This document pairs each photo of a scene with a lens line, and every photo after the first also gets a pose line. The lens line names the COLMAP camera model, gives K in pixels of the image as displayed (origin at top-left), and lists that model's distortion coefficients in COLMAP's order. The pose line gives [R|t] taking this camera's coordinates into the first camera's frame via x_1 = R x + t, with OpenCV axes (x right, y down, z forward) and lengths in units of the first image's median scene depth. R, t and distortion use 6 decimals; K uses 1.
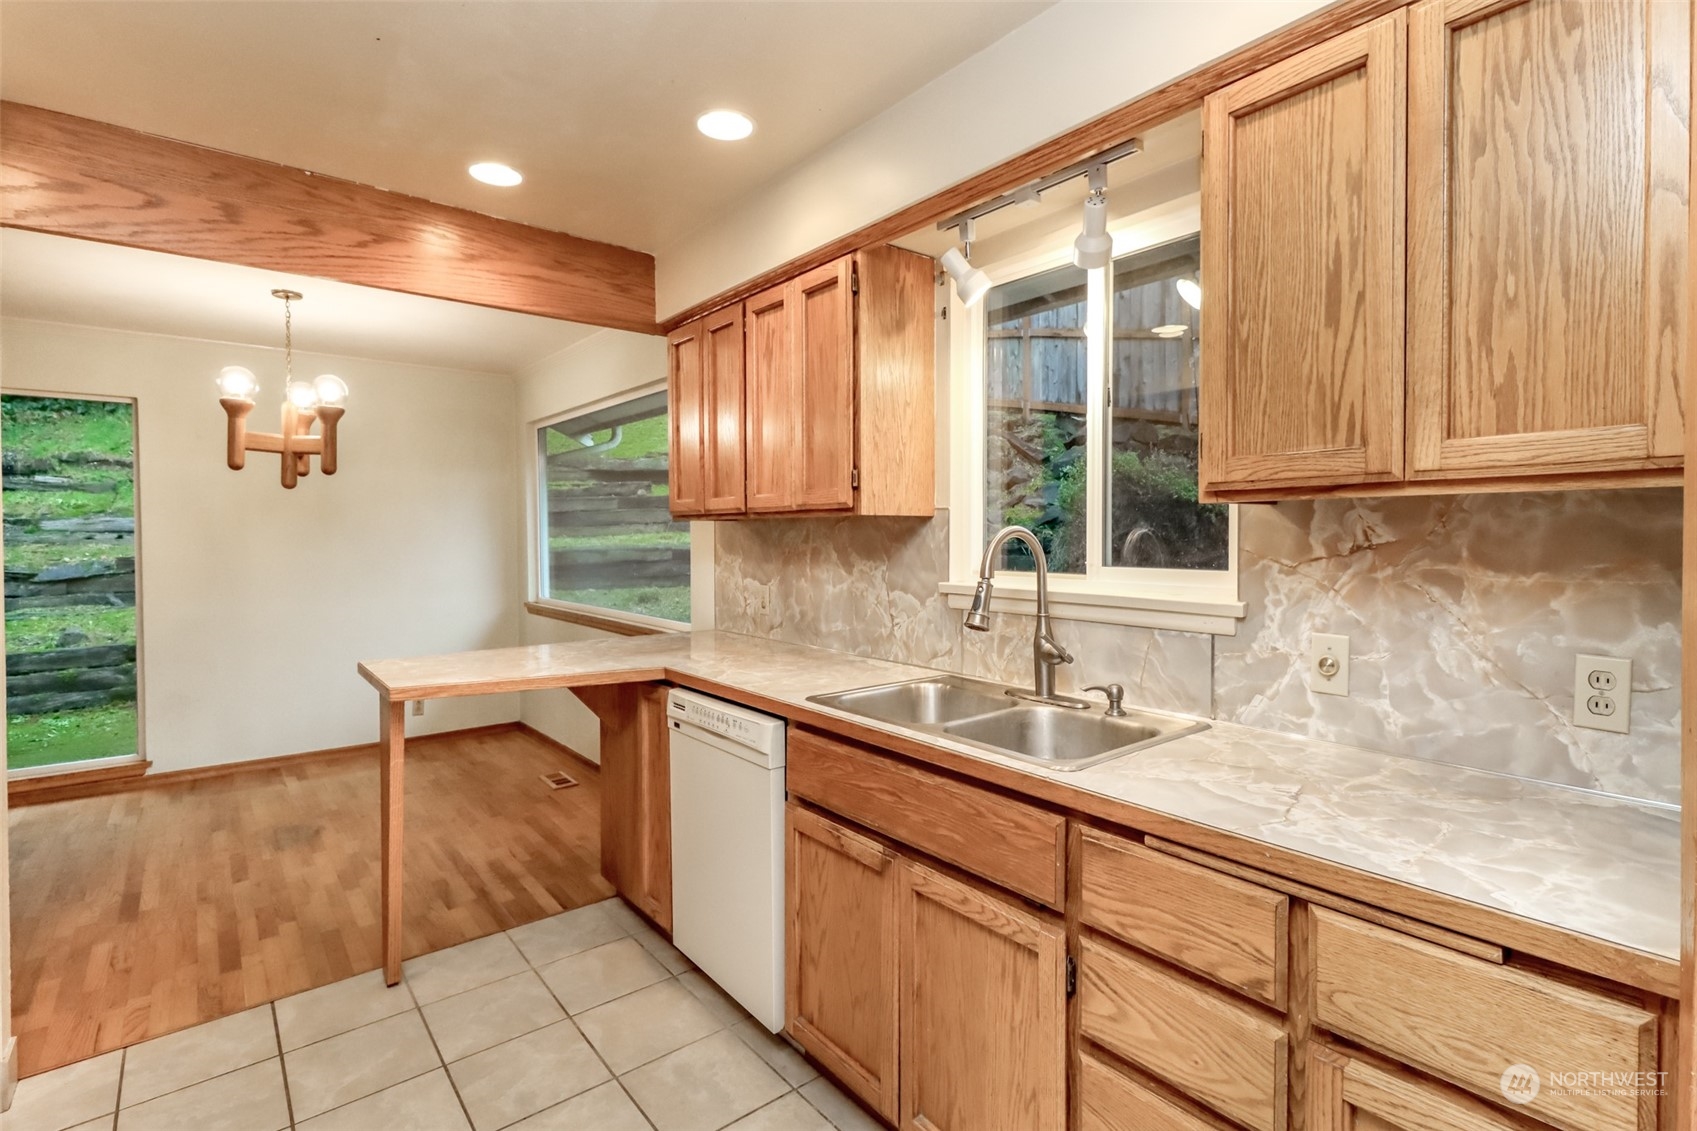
lens RADIAL K [[784.2, 0, 866.4], [0, 784.2, 543.7], [0, 0, 1]] dist [0.015228, -0.010087]
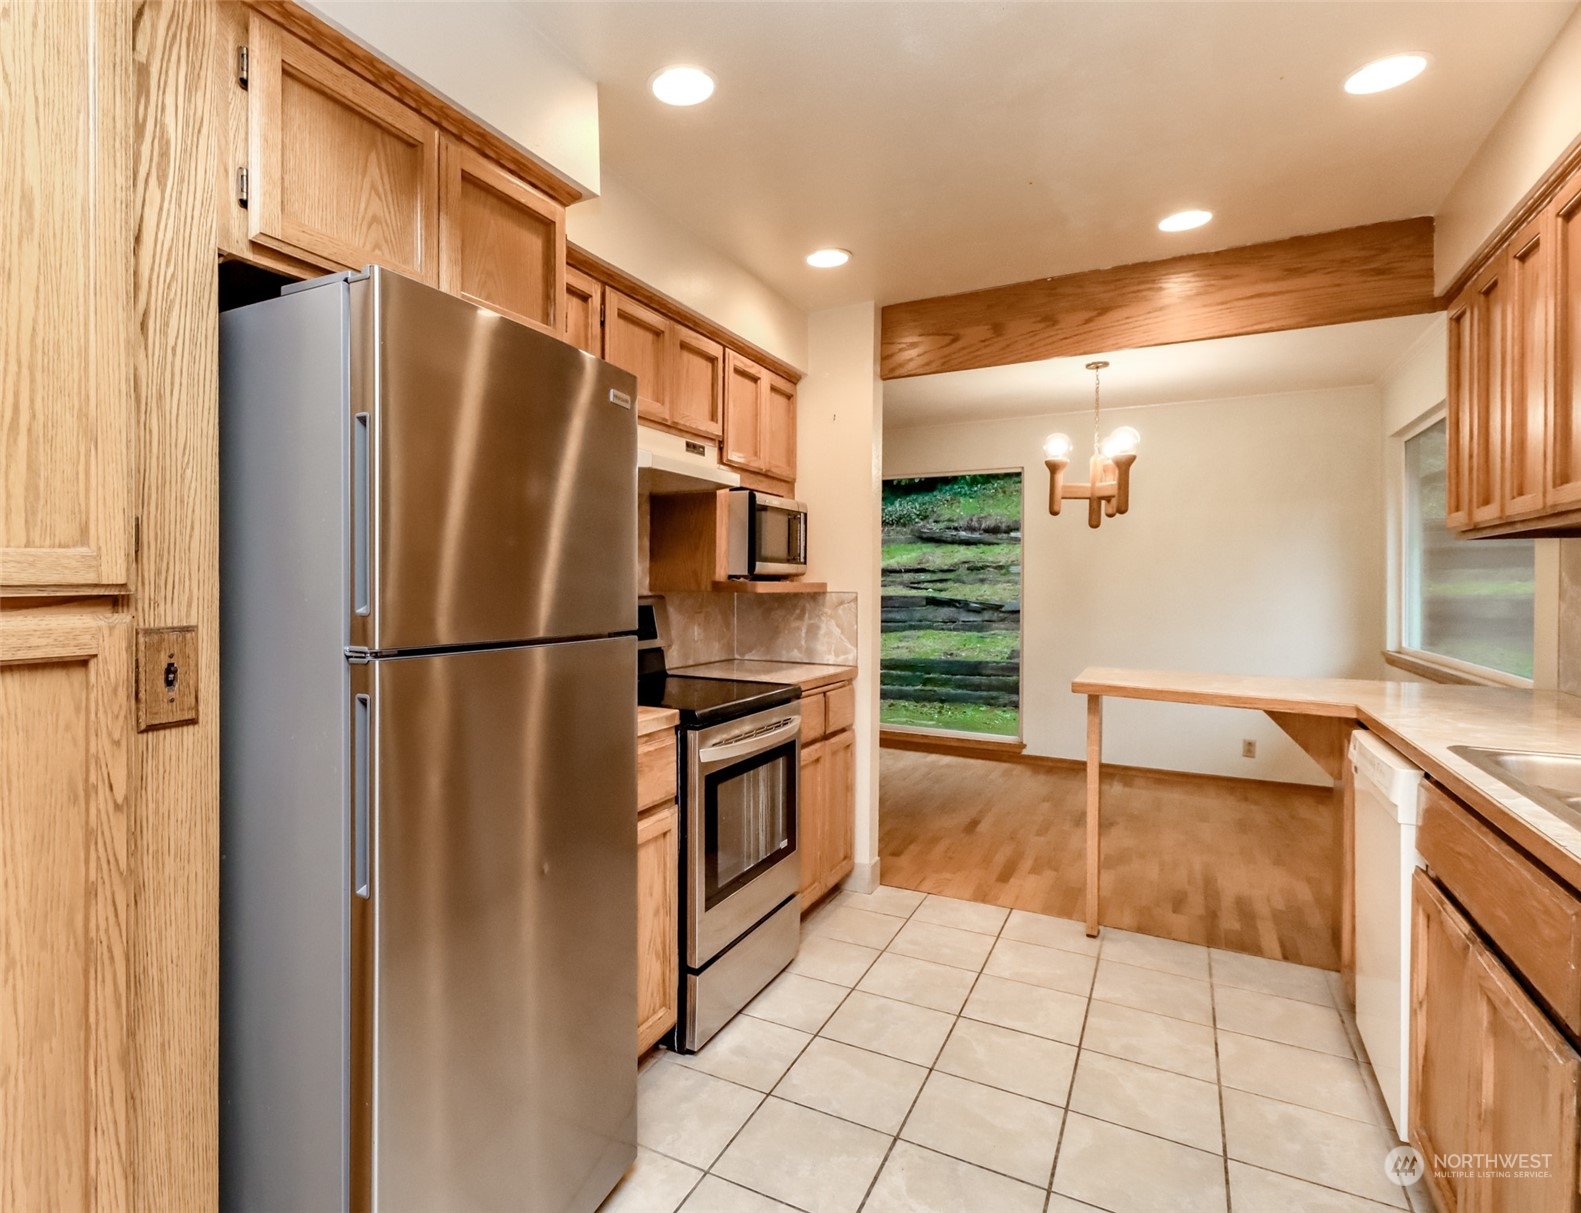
lens RADIAL K [[850.0, 0, 658.7], [0, 850.0, 592.2], [0, 0, 1]] dist [0.010657, -0.002721]
pose [[0.314567, 0.016225, -0.949097, 0.351897], [-0.019559, 0.999752, 0.010609, 0.032295], [0.949034, 0.015227, 0.314806, -0.032329]]
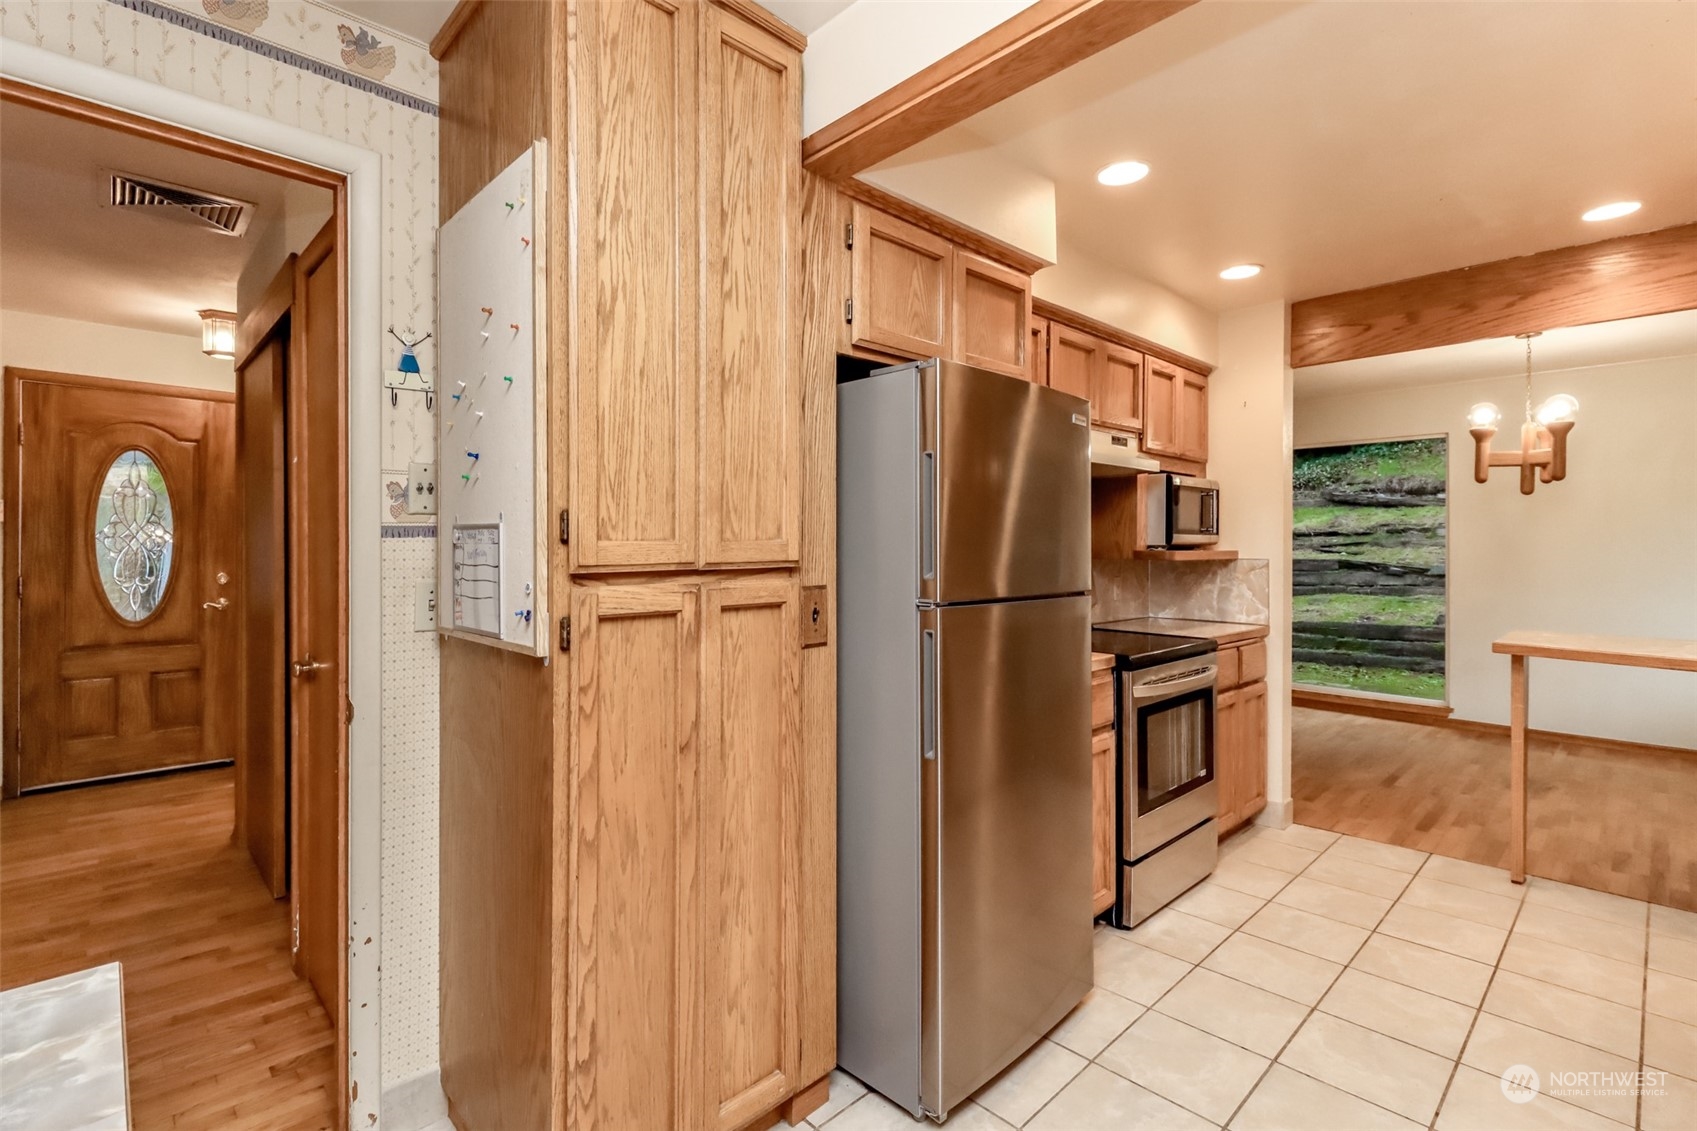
lens RADIAL K [[784.2, 0, 828.0], [0, 784.2, 548.8], [0, 0, 1]] dist [0.015228, -0.010087]
pose [[0.049376, 0.008339, -0.998745, 0.521452], [-0.014169, 0.999870, 0.007647, 0.023107], [0.998680, 0.013774, 0.049488, -0.154598]]
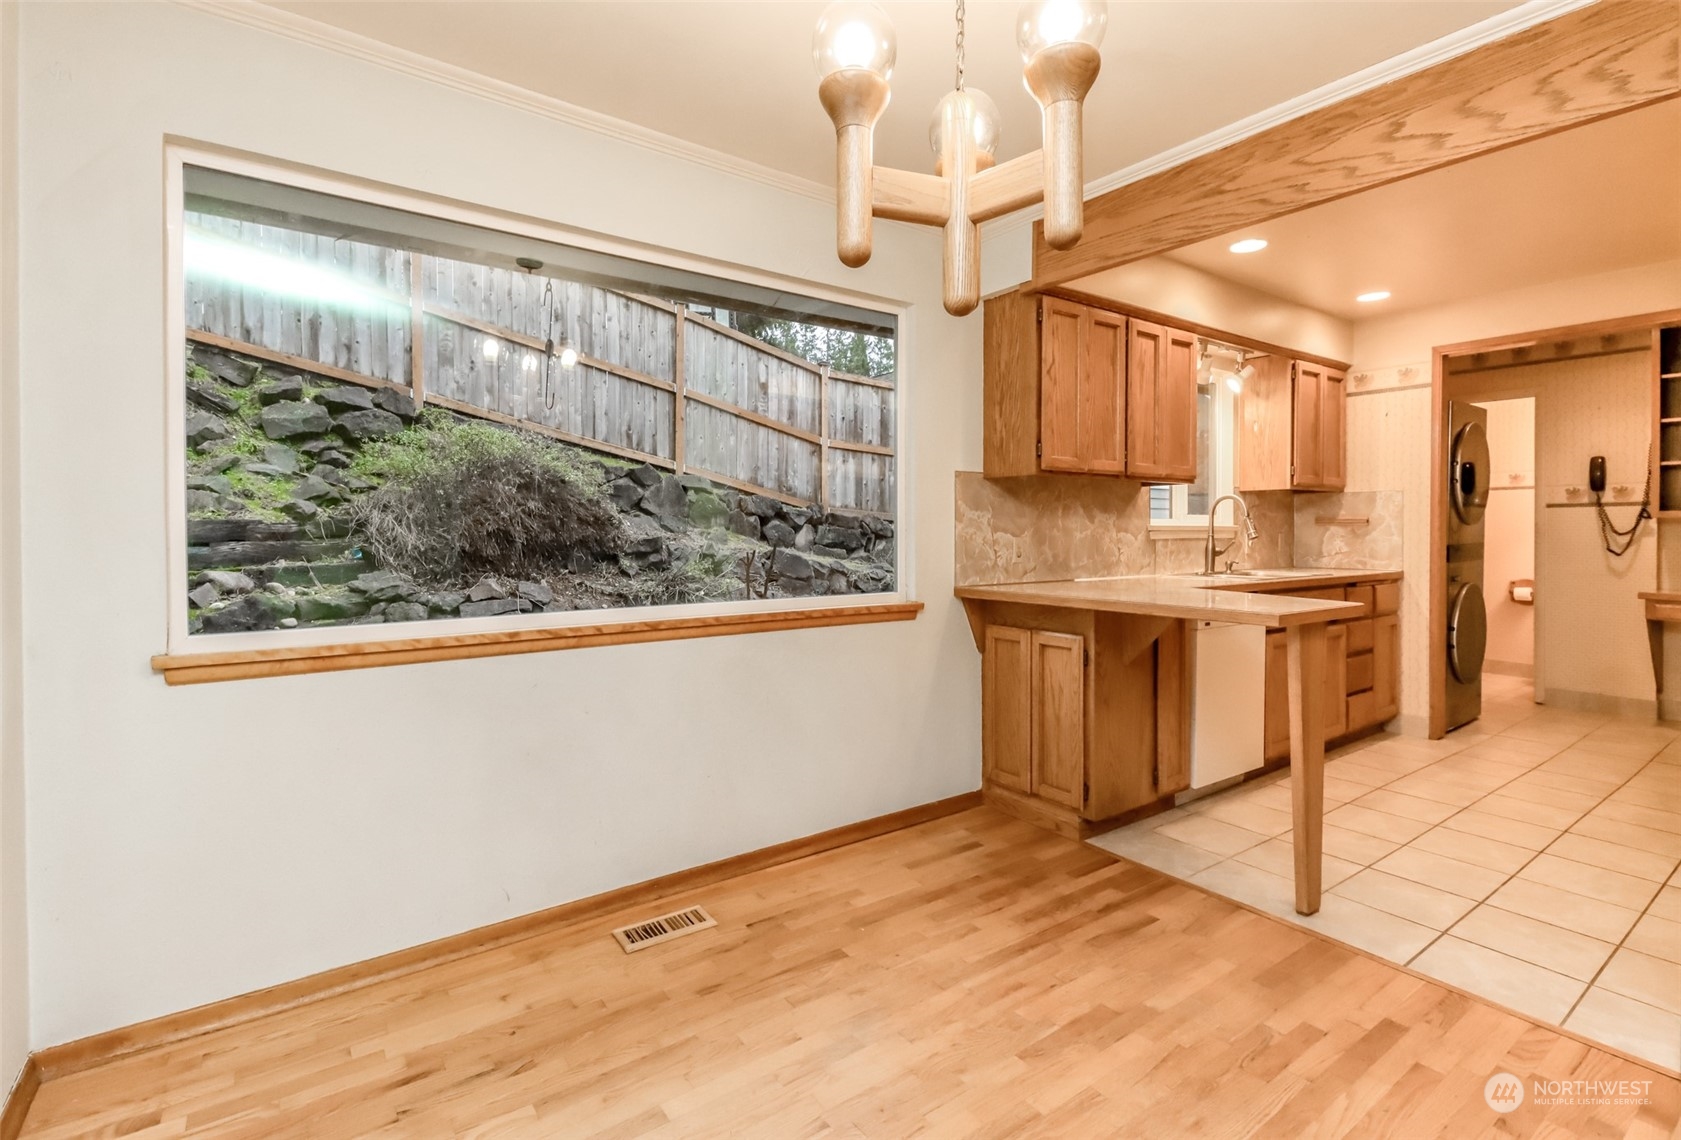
lens RADIAL K [[768.0, 0, 828.9], [0, 768.0, 531.3], [0, 0, 1]] dist [0.001882, -0.000509]
pose [[0.099335, -0.006571, 0.995032, -1.423507], [0.011349, 0.999921, 0.005470, 0.039065], [-0.994989, 0.010749, 0.099401, 1.302689]]
